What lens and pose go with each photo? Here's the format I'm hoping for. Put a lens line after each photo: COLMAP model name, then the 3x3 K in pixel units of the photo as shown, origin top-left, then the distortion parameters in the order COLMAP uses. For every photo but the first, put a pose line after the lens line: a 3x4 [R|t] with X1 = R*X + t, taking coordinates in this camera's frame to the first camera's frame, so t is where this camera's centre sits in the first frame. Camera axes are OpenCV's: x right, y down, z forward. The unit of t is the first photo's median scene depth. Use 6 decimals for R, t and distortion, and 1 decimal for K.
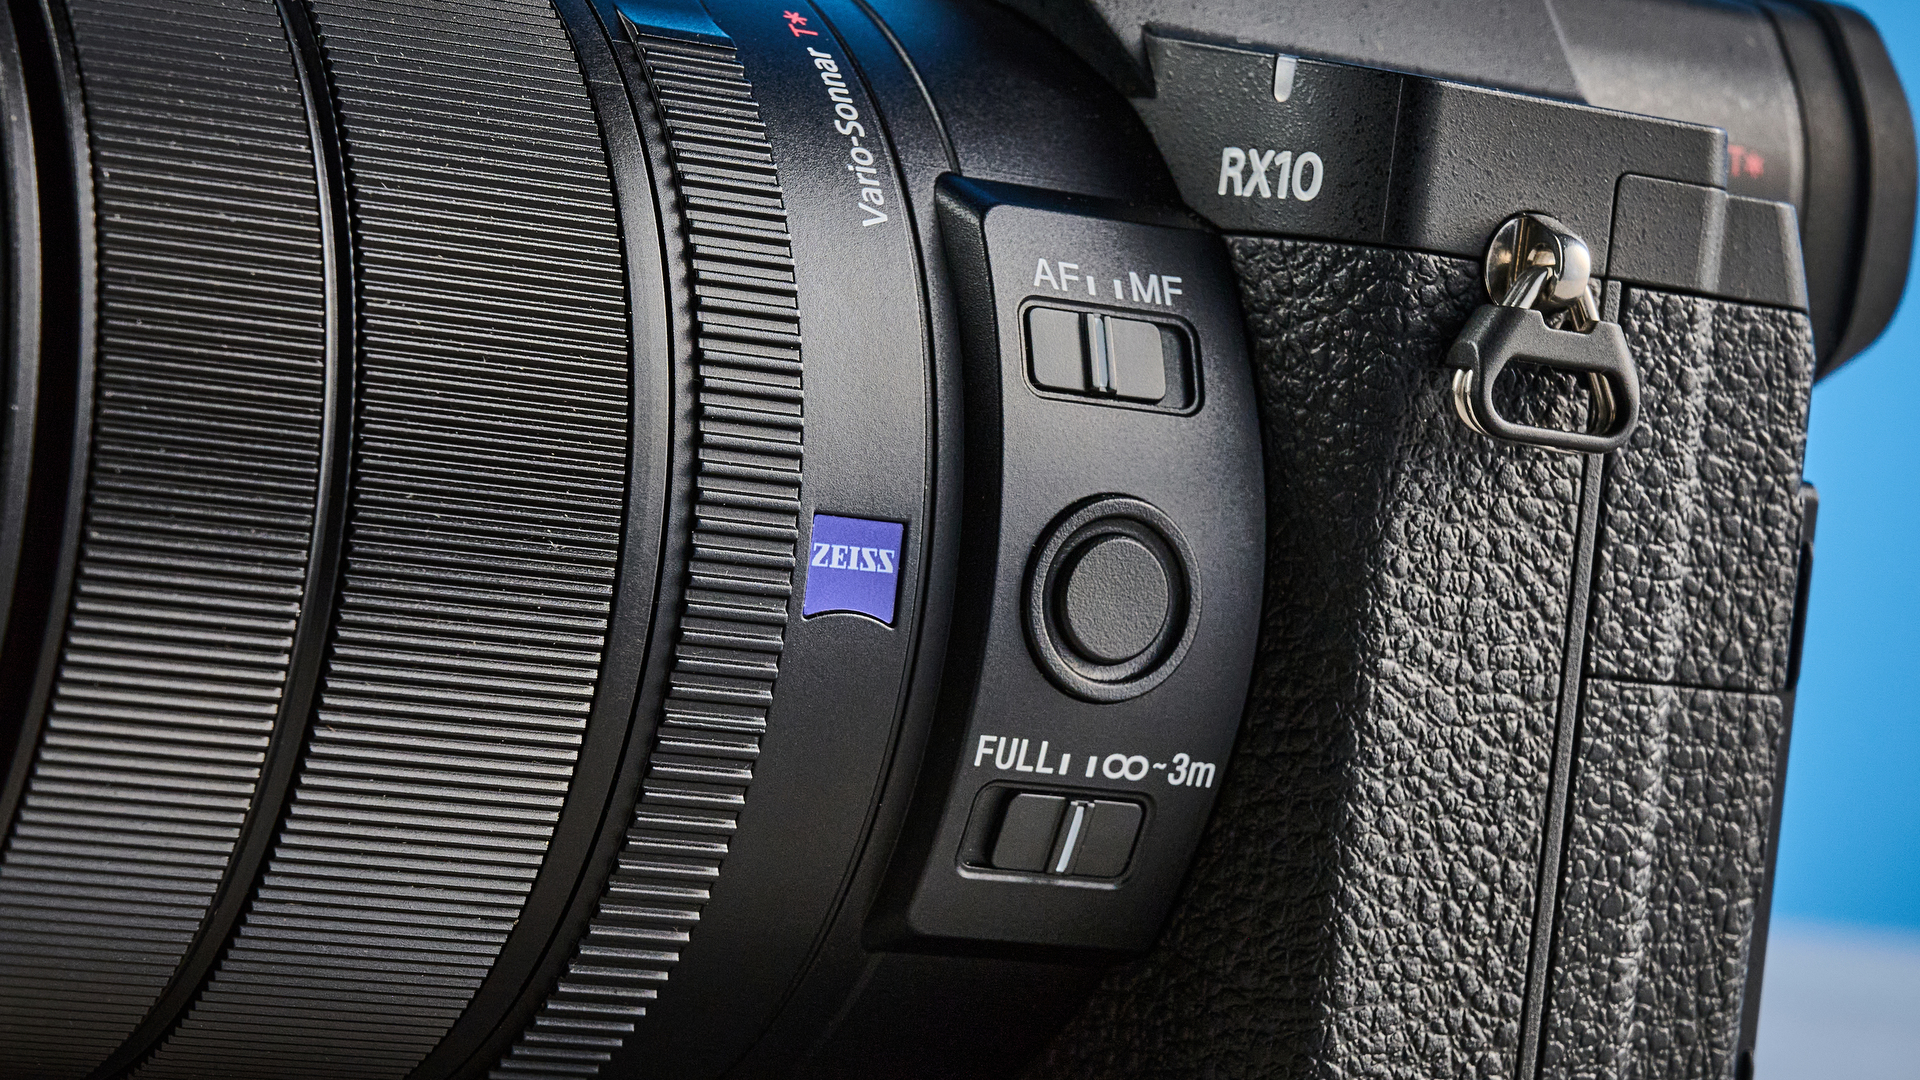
lens RADIAL K [[6789.1, 0, 960.0], [0, 6789.1, 540.0], [0, 0, 1]] dist [-0.245634, 1.283939]
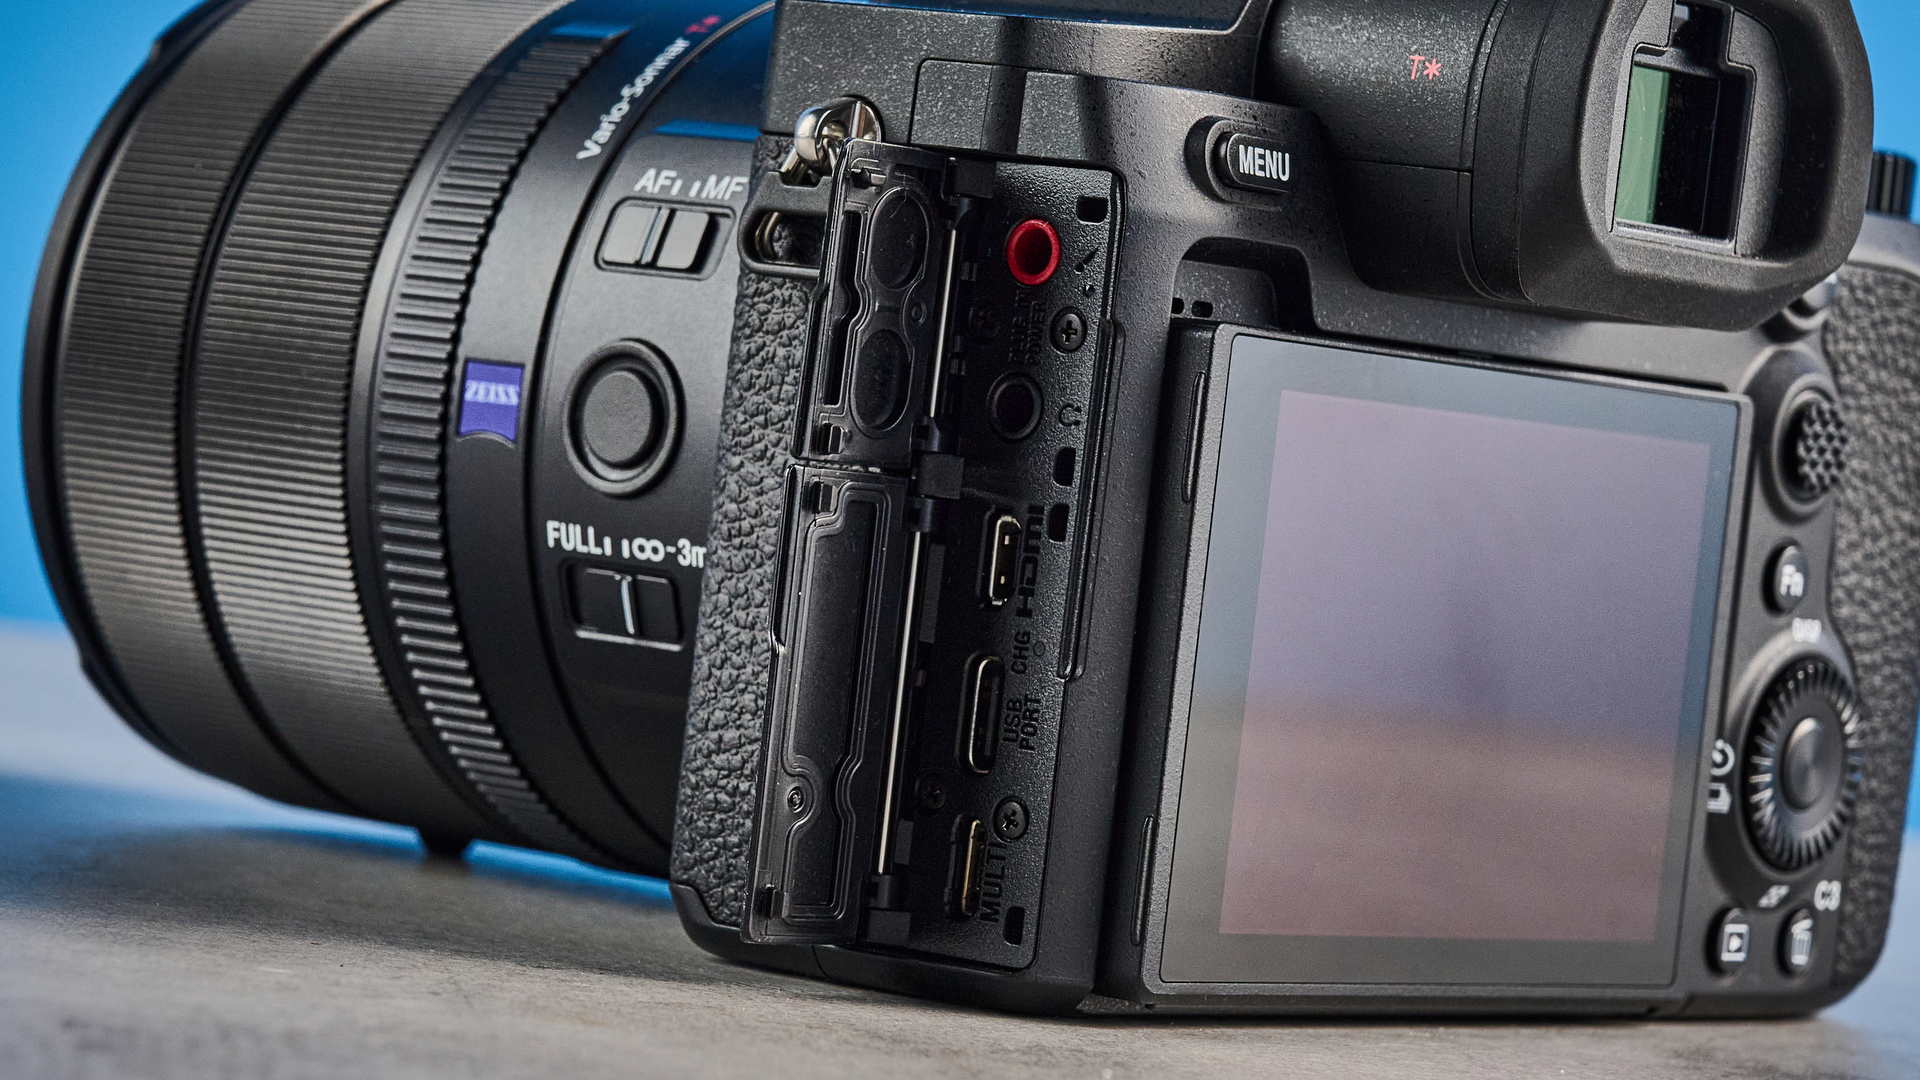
lens RADIAL K [[6789.1, 0, 960.0], [0, 6789.1, 540.0], [0, 0, 1]] dist [-0.245634, 1.283939]
pose [[0.358113, -0.056629, -0.931959, 1.241146], [-0.080650, 0.992552, -0.091301, 0.143632], [0.930188, 0.107858, 0.350879, 0.591184]]
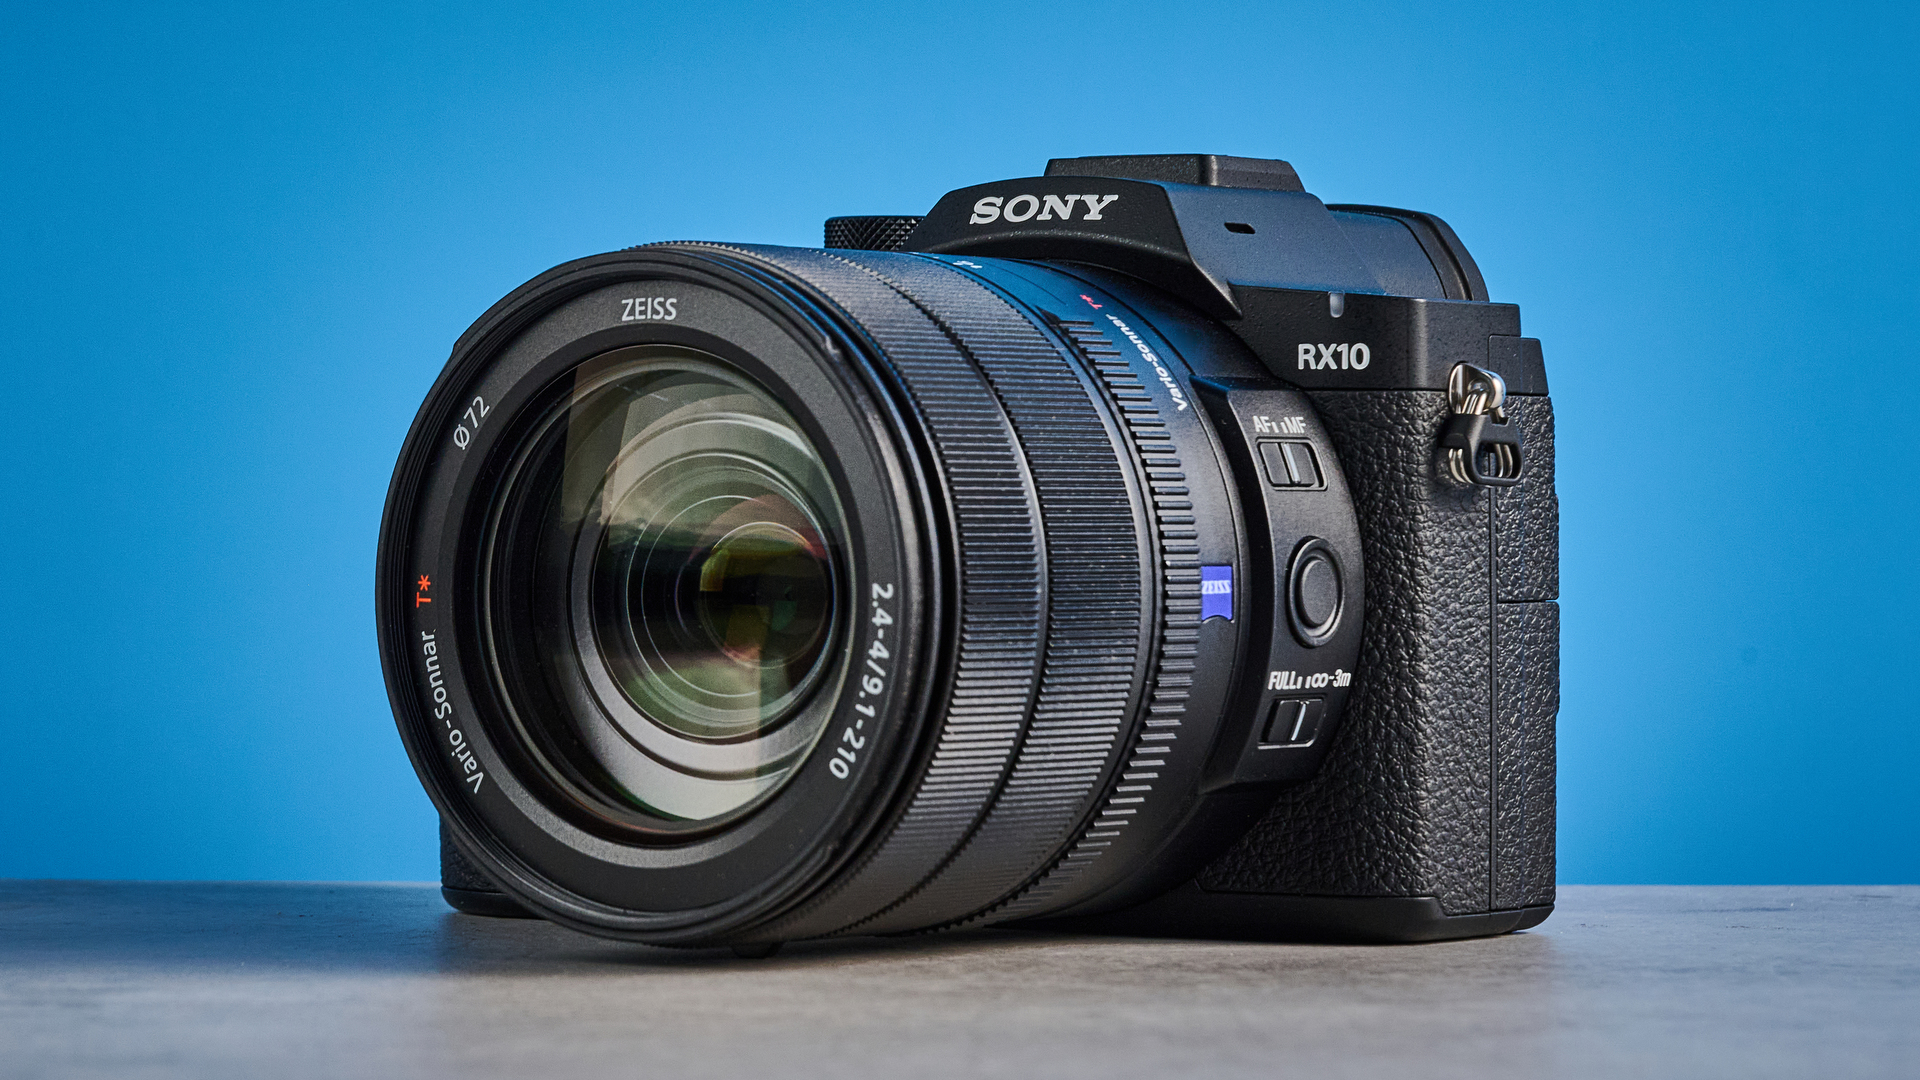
lens RADIAL K [[6789.1, 0, 960.0], [0, 6789.1, 540.0], [0, 0, 1]] dist [-0.245634, 1.283939]
pose [[0.904534, -0.116119, 0.410286, -0.820217], [0.106339, 0.993234, 0.046664, -0.101913], [-0.412929, 0.001420, 0.910762, -0.659594]]
